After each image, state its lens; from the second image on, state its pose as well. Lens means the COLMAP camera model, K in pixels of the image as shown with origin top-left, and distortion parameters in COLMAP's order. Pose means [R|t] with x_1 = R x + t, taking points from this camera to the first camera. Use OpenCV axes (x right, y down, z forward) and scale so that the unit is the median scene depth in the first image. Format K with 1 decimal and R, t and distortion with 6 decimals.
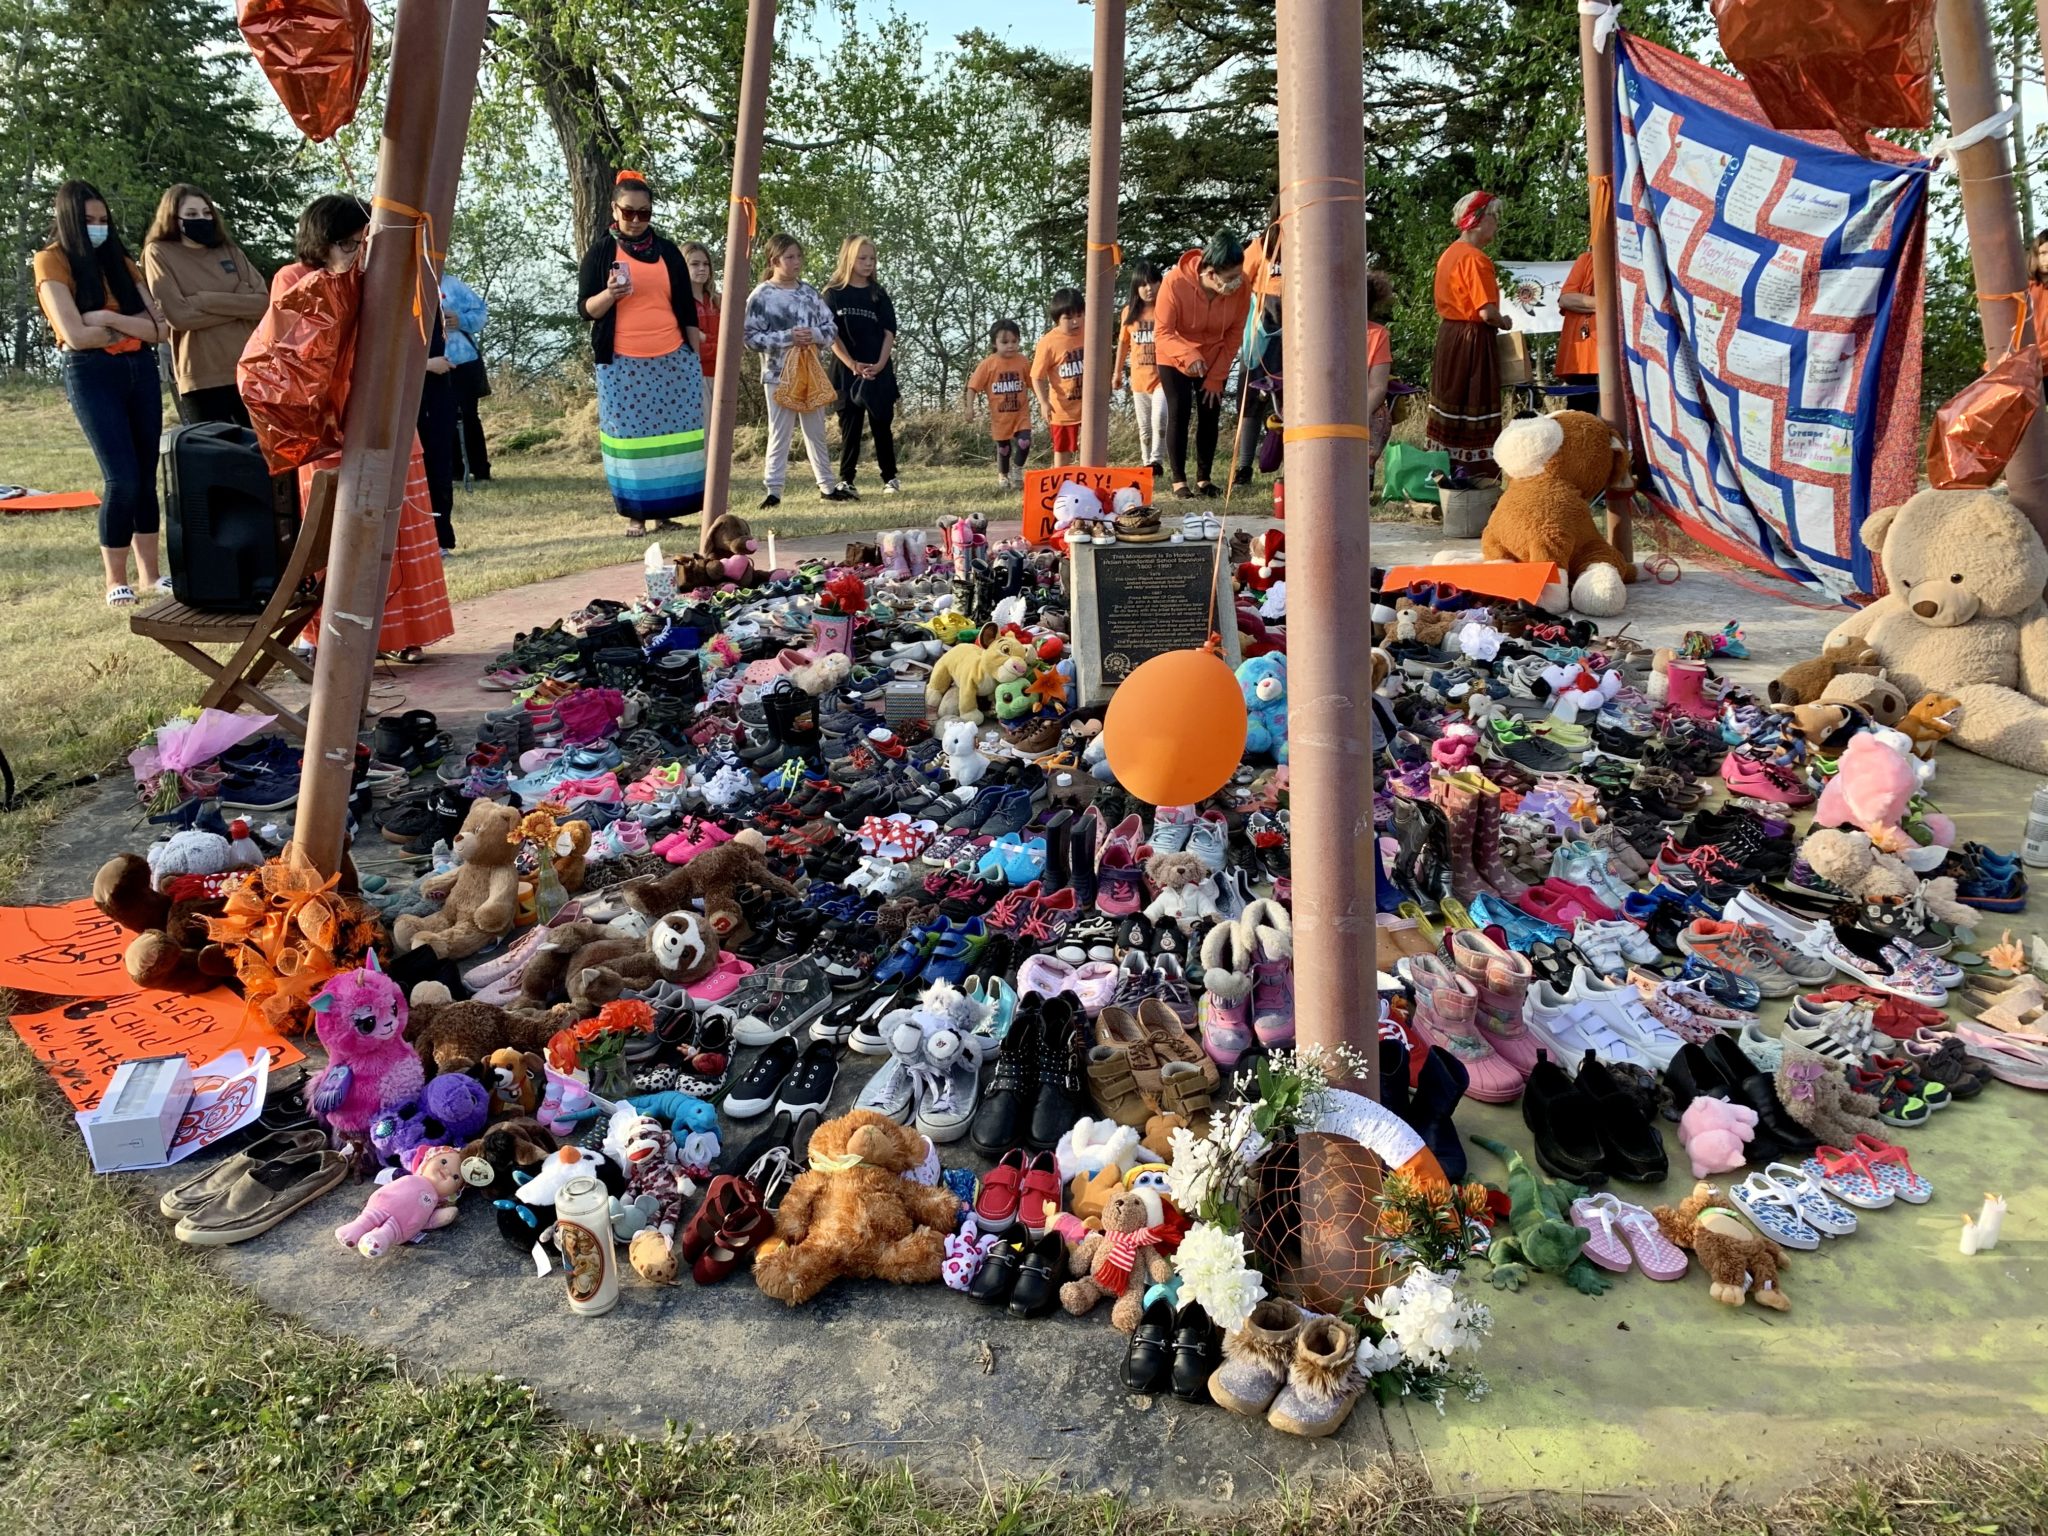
lens RADIAL K [[1557.3, 0, 1019.1], [0, 1557.3, 763.2], [0, 0, 1]] dist [0.025360, -0.010588]
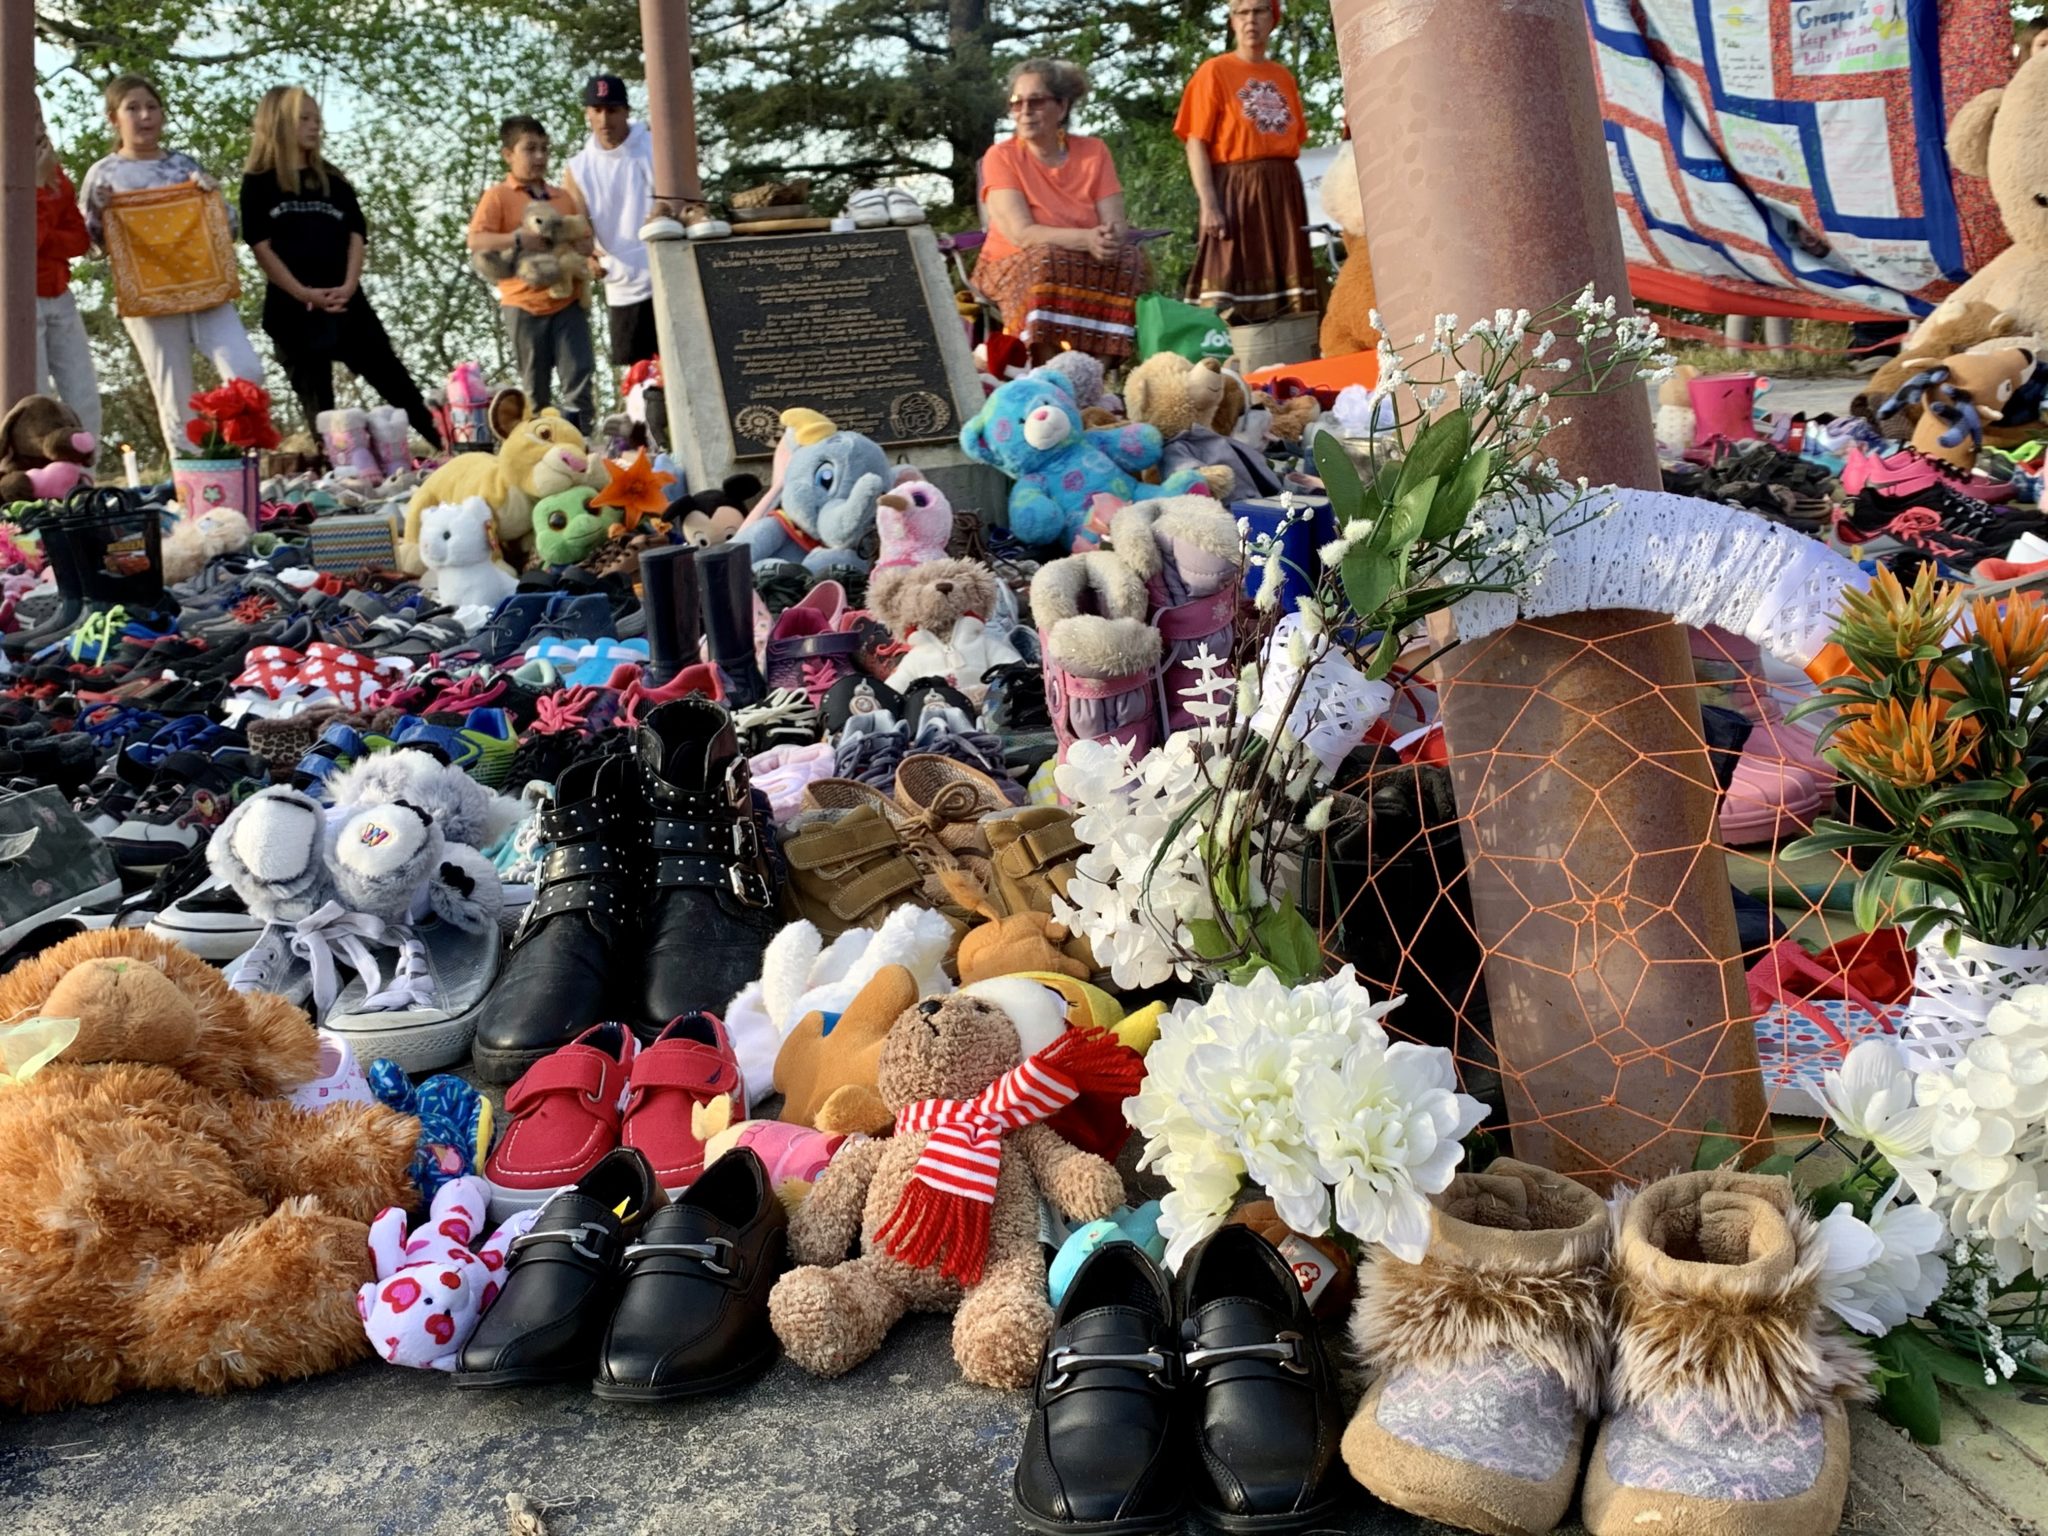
lens RADIAL K [[2078.1, 0, 1030.9], [0, 2078.1, 767.0], [0, 0, 1]] dist [0.023554, 0.000000]
pose [[0.975692, -0.103123, 0.193367, 0.007854], [0.130108, 0.982611, -0.132467, 0.269893], [-0.176344, 0.154406, 0.972143, 0.537018]]
